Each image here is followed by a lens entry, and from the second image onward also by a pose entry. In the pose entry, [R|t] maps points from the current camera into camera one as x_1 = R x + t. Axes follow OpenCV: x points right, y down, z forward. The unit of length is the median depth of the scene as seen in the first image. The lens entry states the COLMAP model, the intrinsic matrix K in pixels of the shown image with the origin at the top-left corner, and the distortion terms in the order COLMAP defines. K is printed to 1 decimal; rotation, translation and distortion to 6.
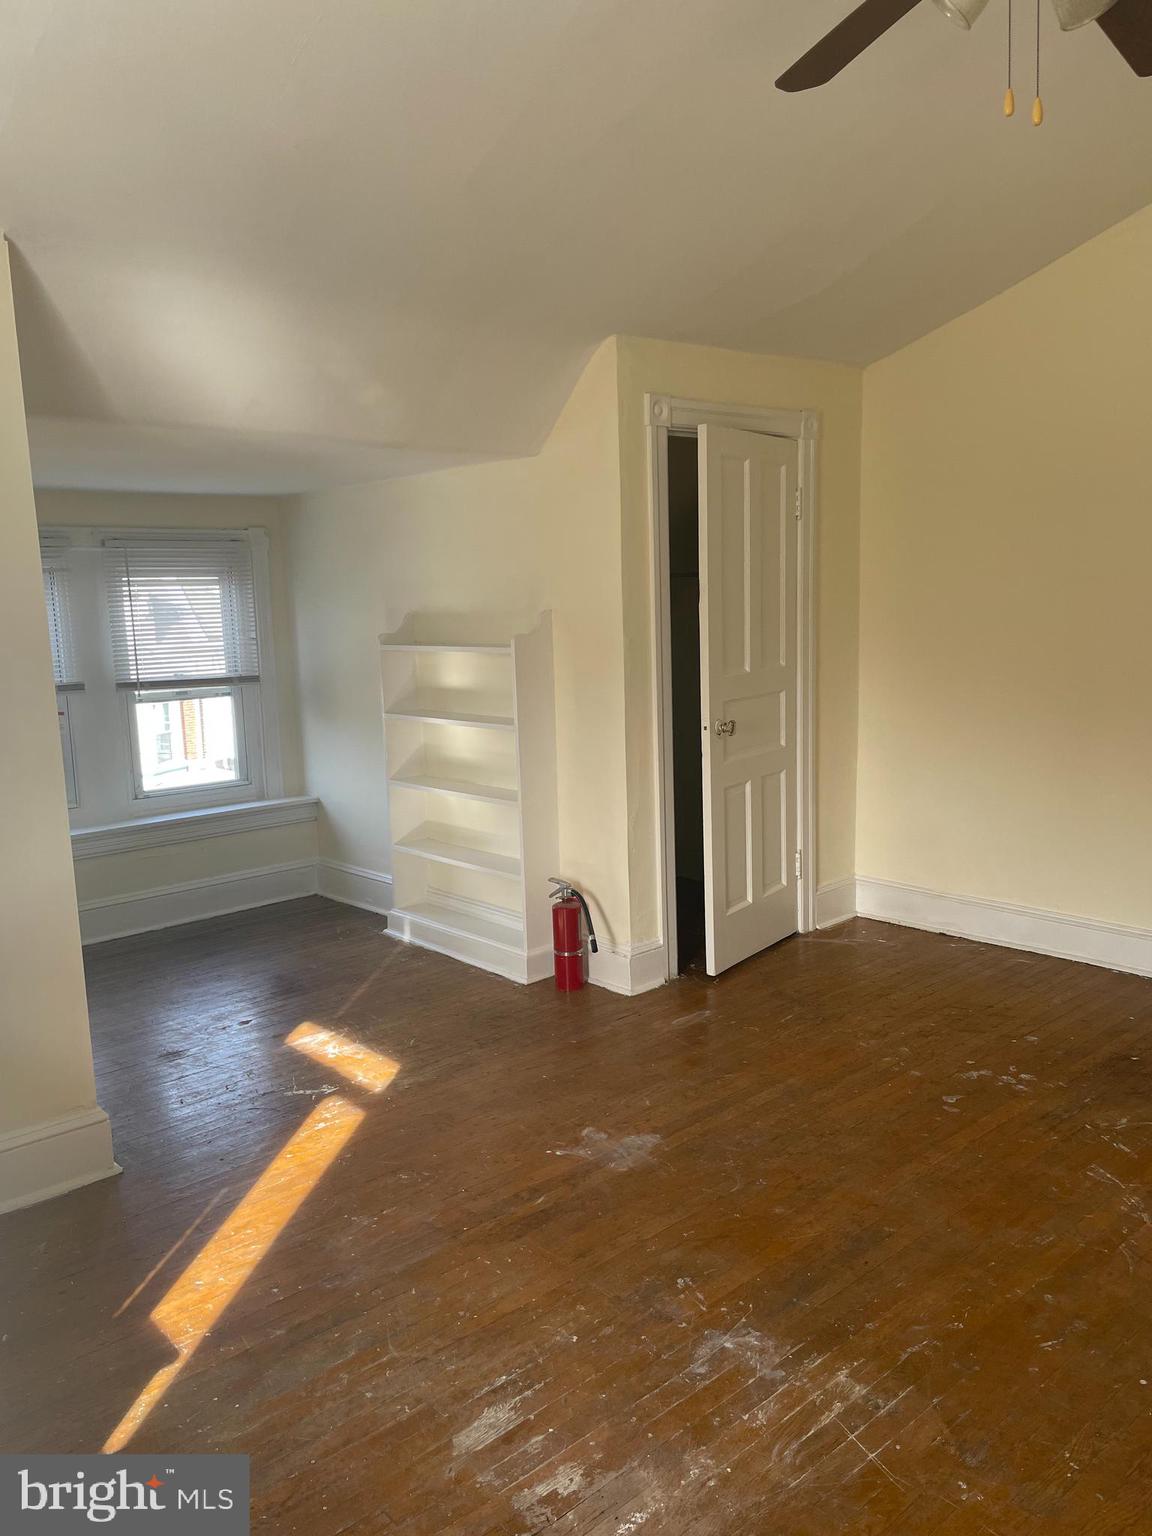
lens RADIAL K [[1187.0, 0, 576.0], [0, 1187.0, 768.0], [0, 0, 1]] dist [0.107064, -0.133295]
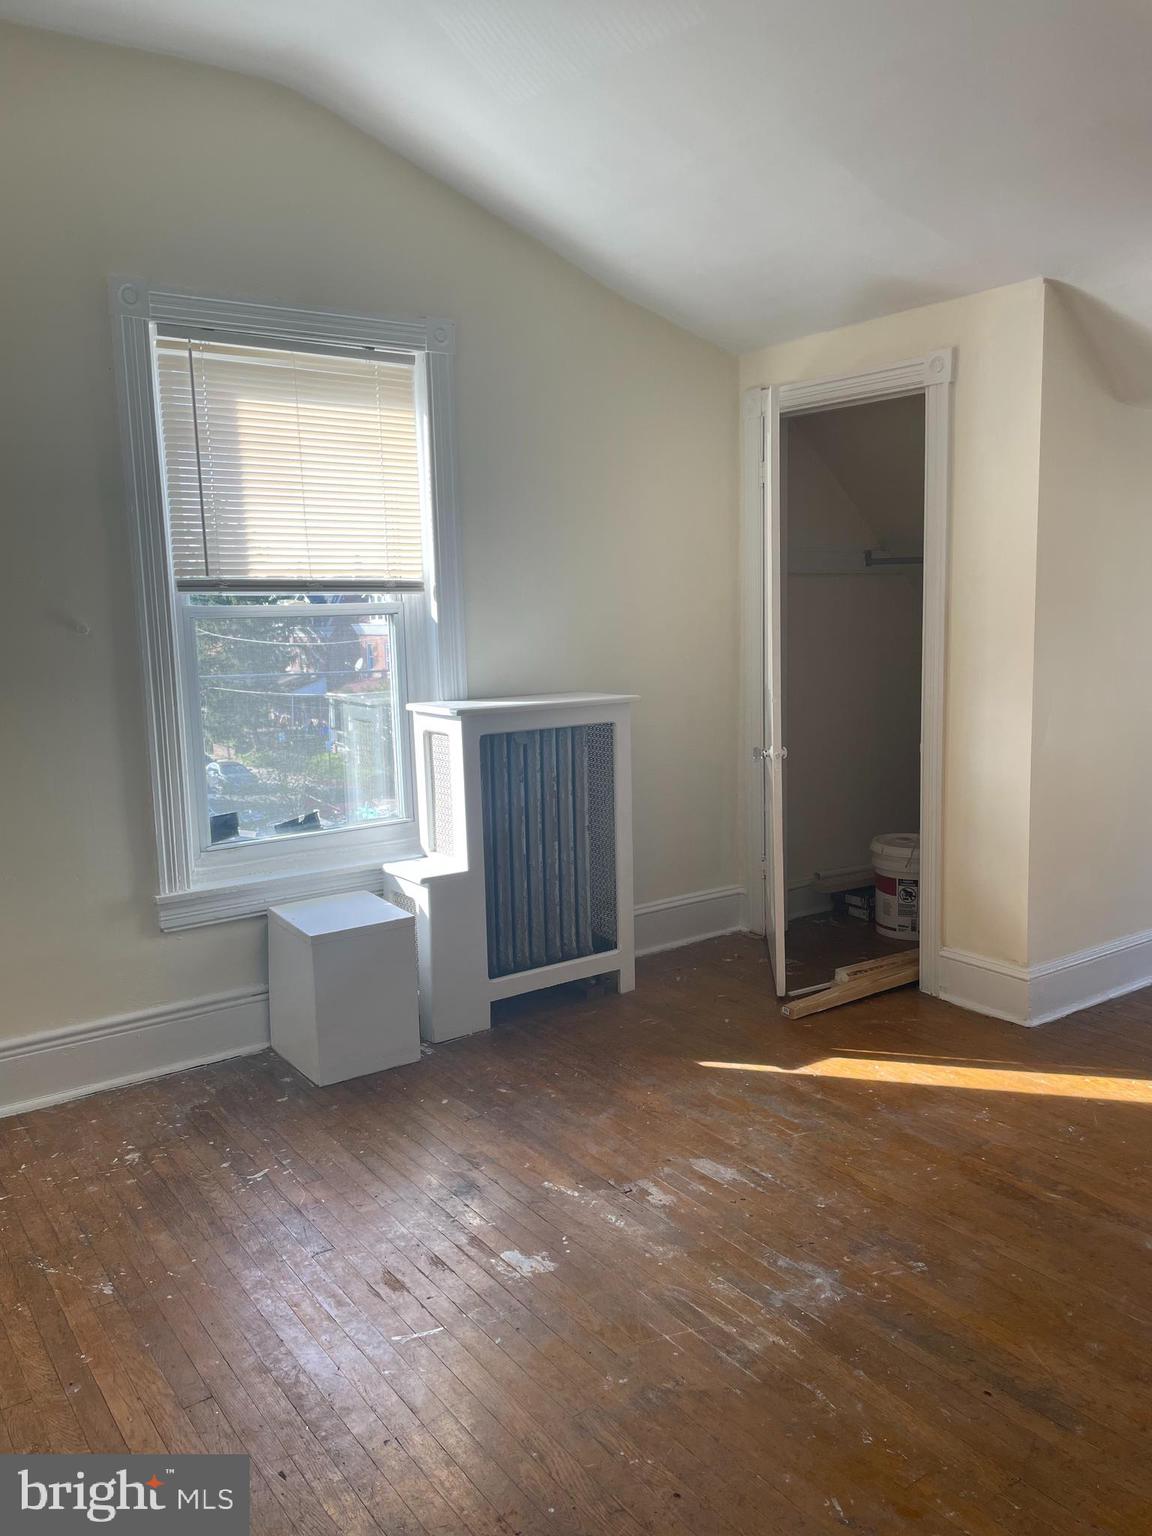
lens RADIAL K [[1170.7, 0, 597.5], [0, 1170.7, 773.4], [0, 0, 1]] dist [0.106200, -0.145139]
pose [[-0.109746, 0.172306, -0.978911, 0.639161], [-0.117258, 0.975738, 0.184894, -0.072369], [0.987019, 0.135077, -0.086879, 0.494574]]
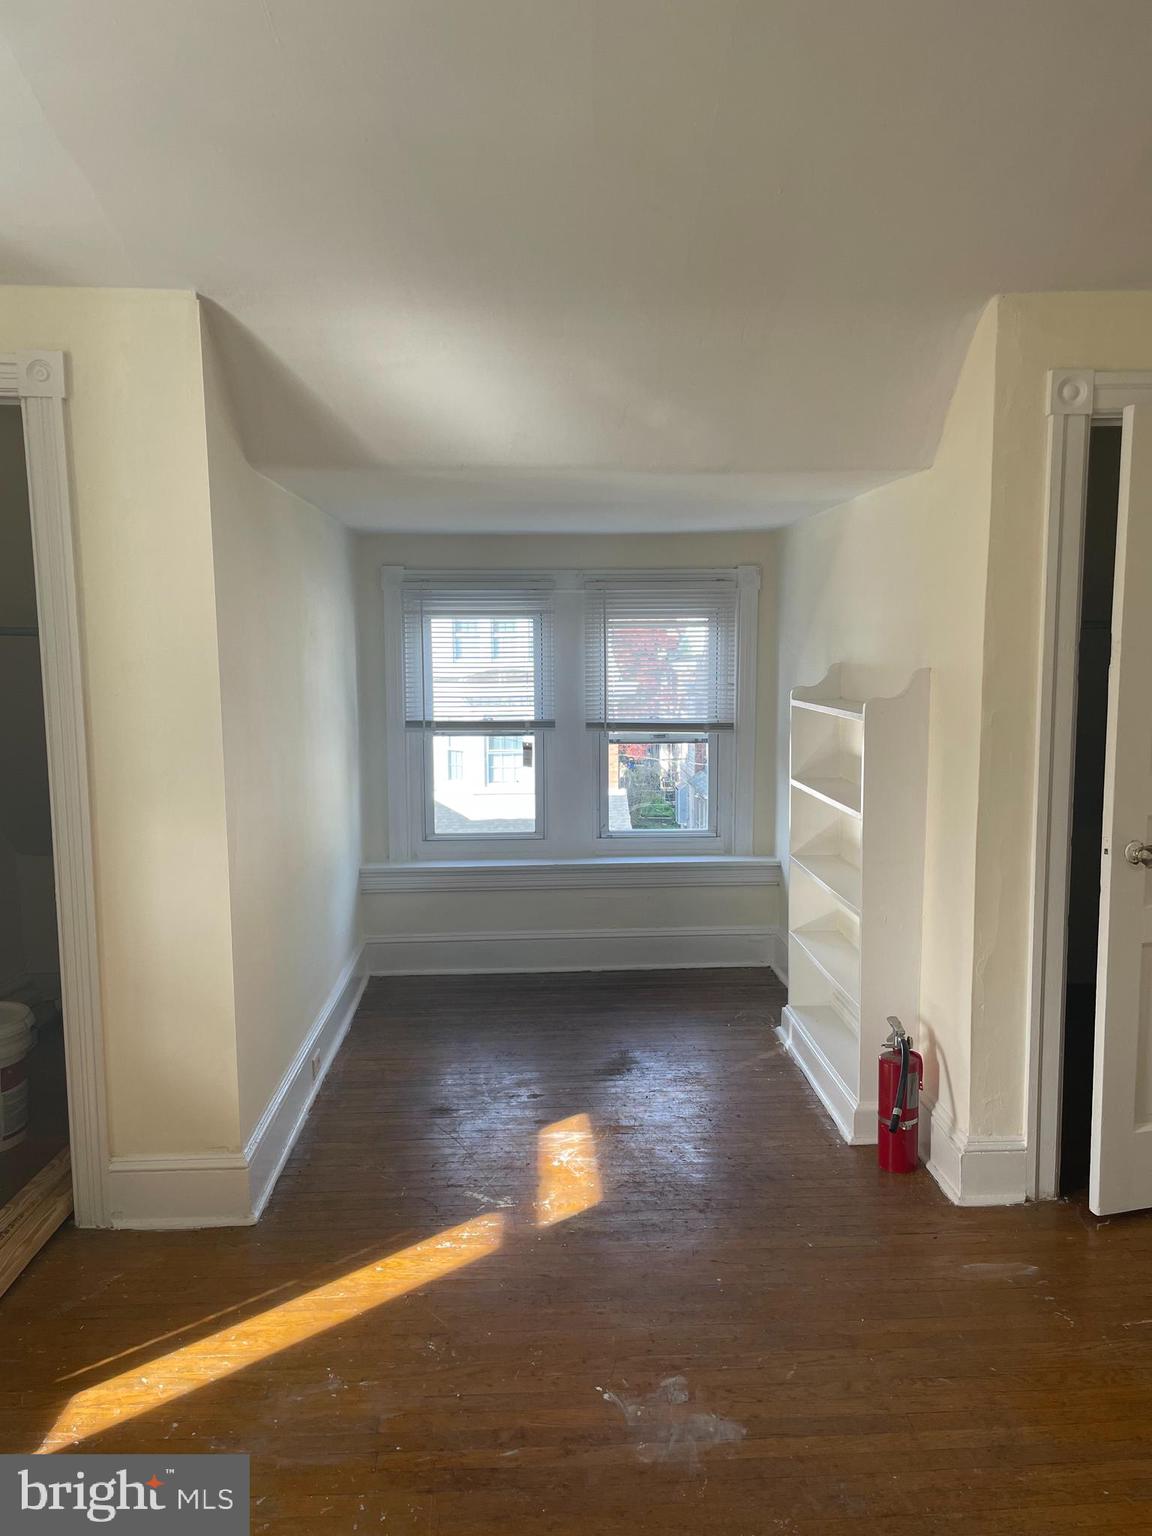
lens RADIAL K [[1170.7, 0, 597.5], [0, 1170.7, 773.4], [0, 0, 1]] dist [0.106200, -0.145139]
pose [[0.775540, 0.096670, -0.623853, 0.322162], [-0.107092, 0.994029, 0.020901, -0.064849], [0.622149, 0.050600, 0.781262, 0.307971]]
